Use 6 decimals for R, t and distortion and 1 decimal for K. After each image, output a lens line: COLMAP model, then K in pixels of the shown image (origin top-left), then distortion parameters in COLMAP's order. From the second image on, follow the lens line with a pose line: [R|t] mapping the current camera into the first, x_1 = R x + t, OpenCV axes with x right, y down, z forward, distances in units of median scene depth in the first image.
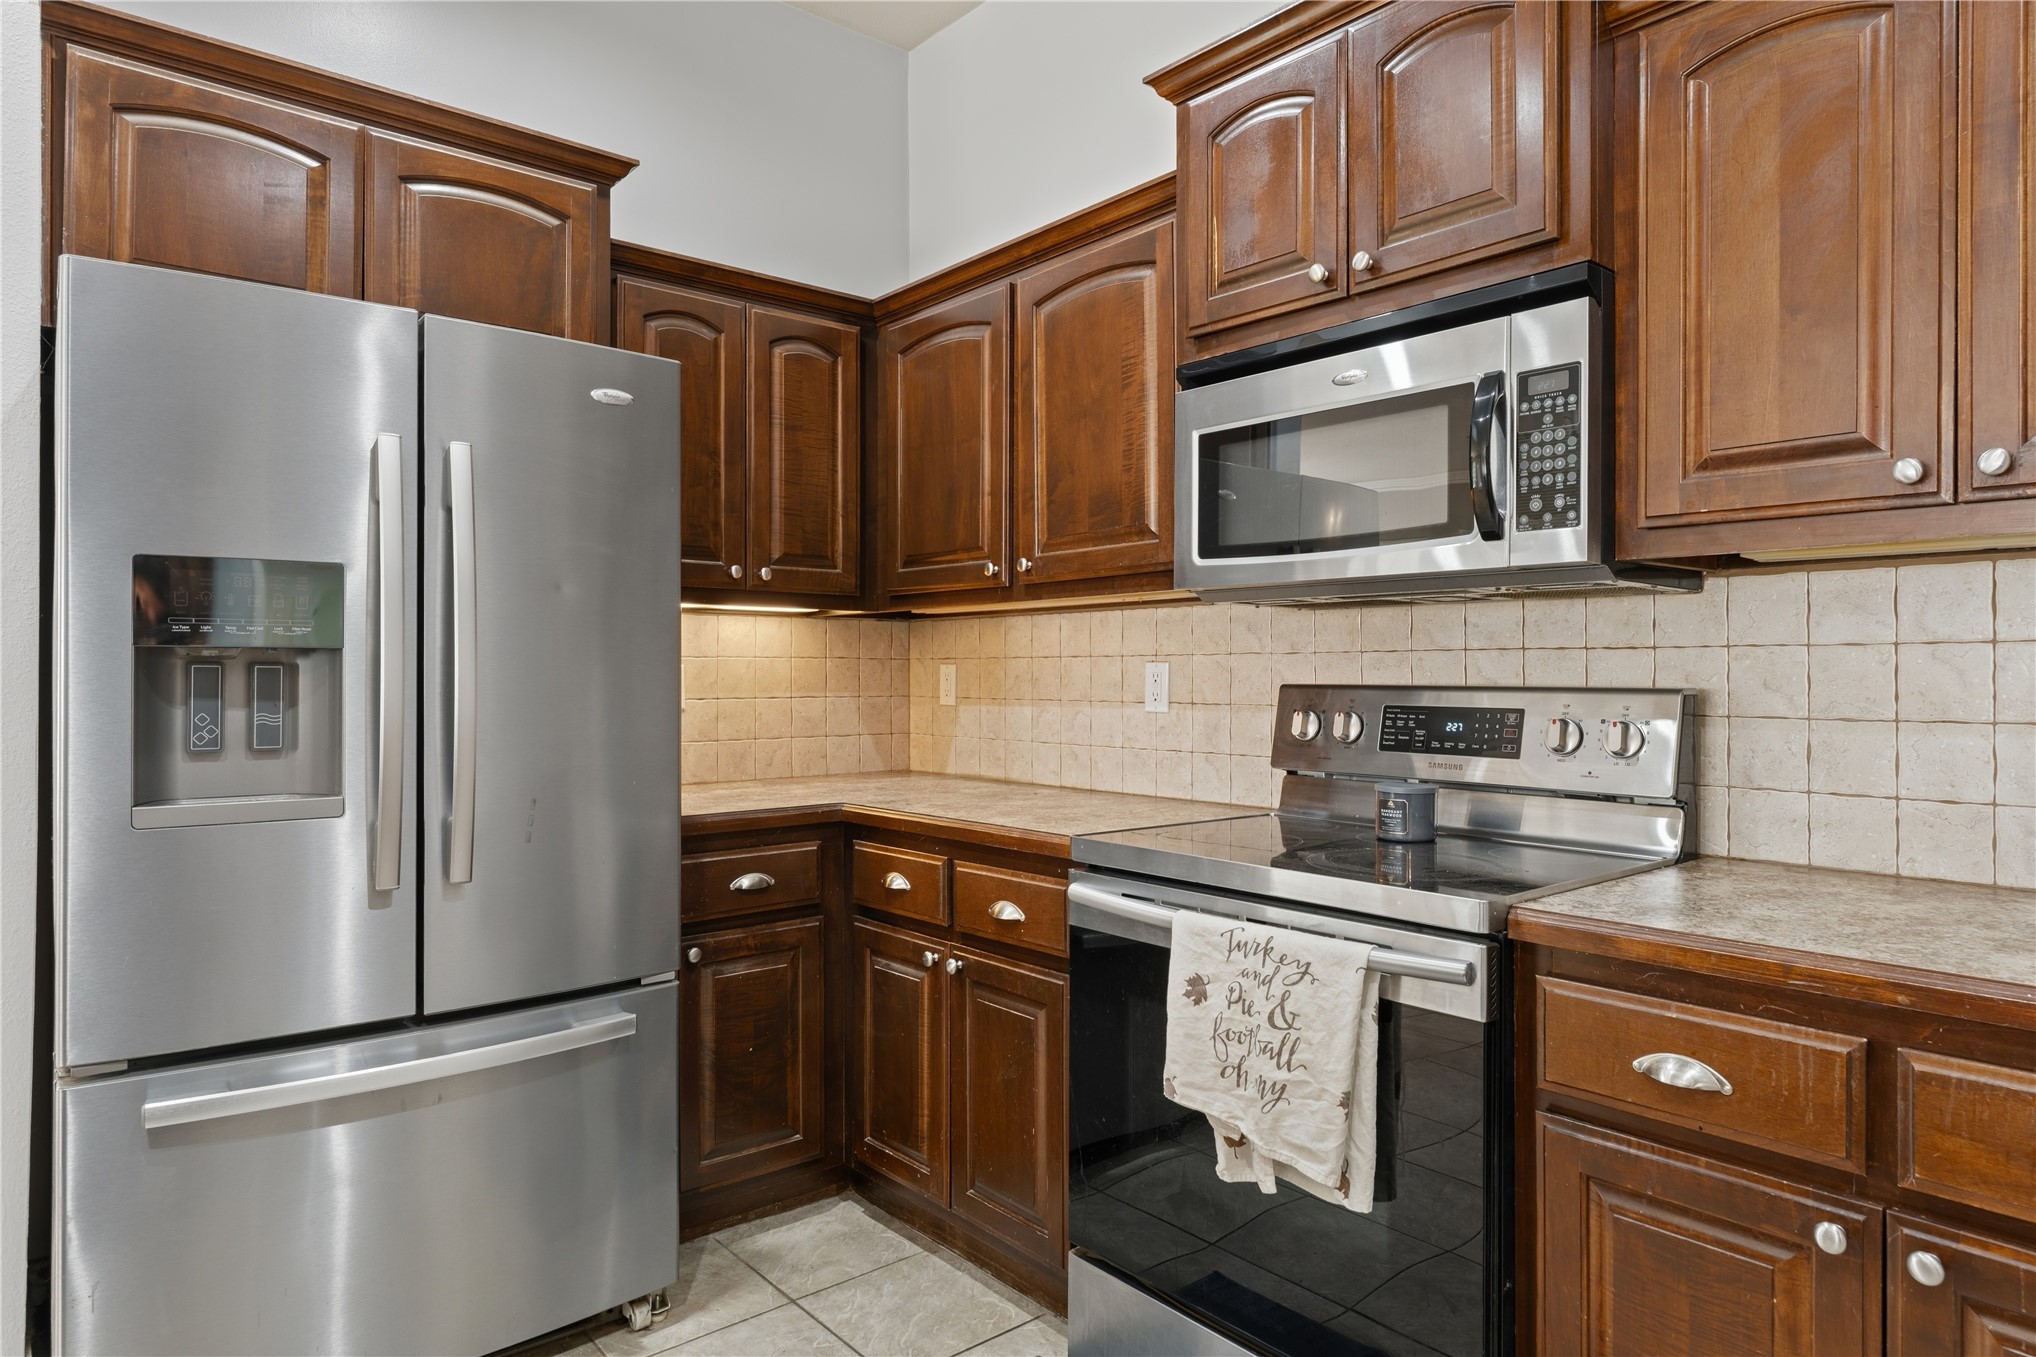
lens RADIAL K [[1205.7, 0, 1018.2], [0, 1205.7, 667.6], [0, 0, 1]] dist [-0.000268, 0.000448]
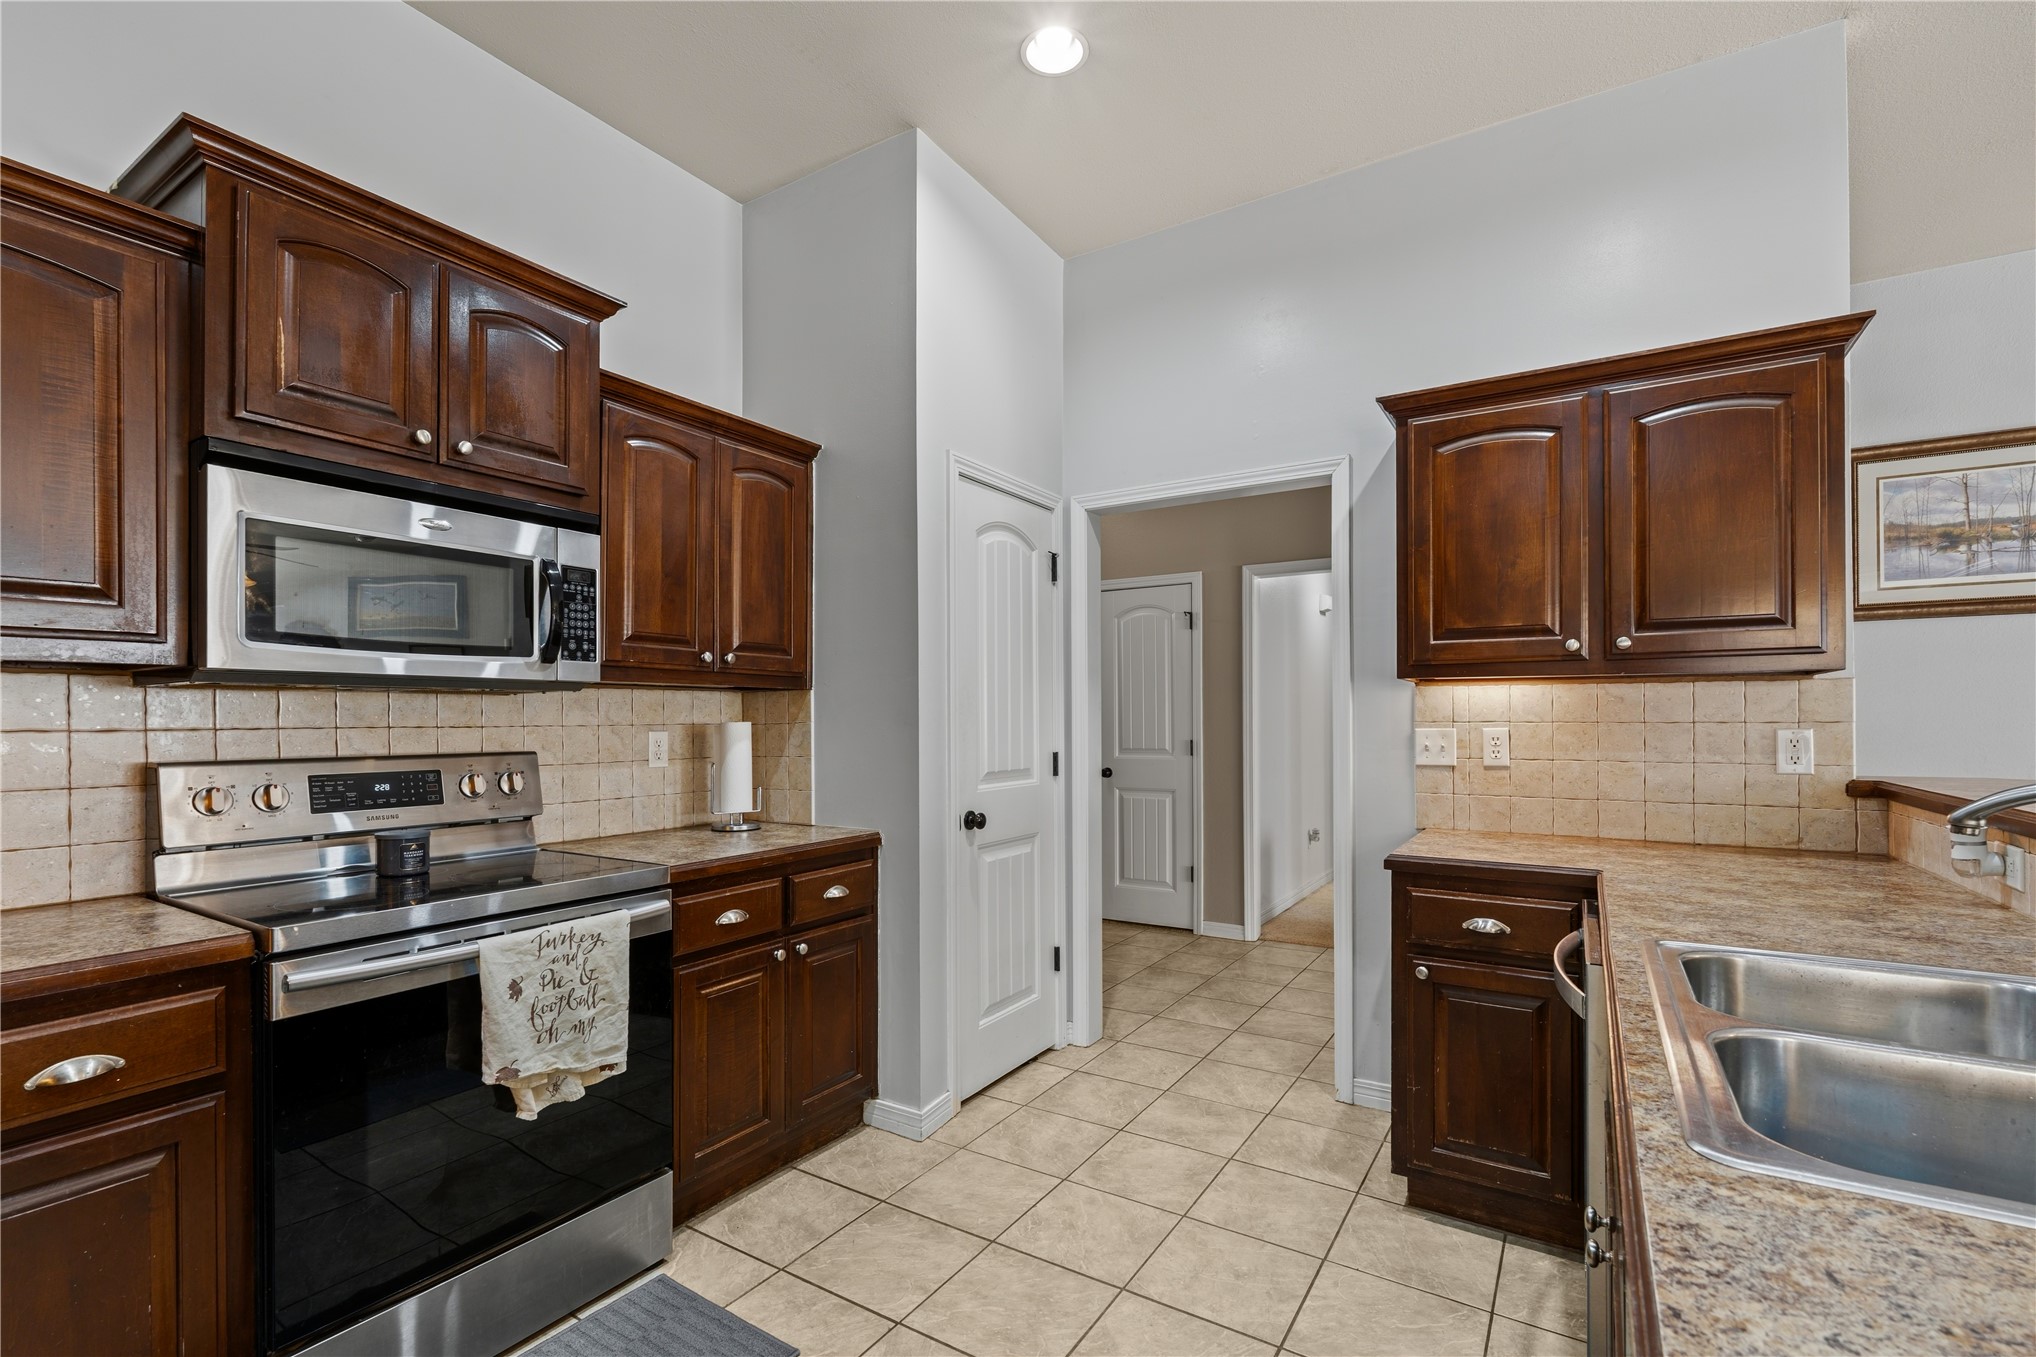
lens RADIAL K [[899.9, 0, 1014.2], [0, 899.9, 717.3], [0, 0, 1]] dist [-0.006697, -0.000021]
pose [[-0.295446, 0.003242, 0.955354, -0.809371], [0.001339, 0.999995, -0.002980, -0.024441], [-0.955358, 0.000399, -0.295449, 0.650965]]
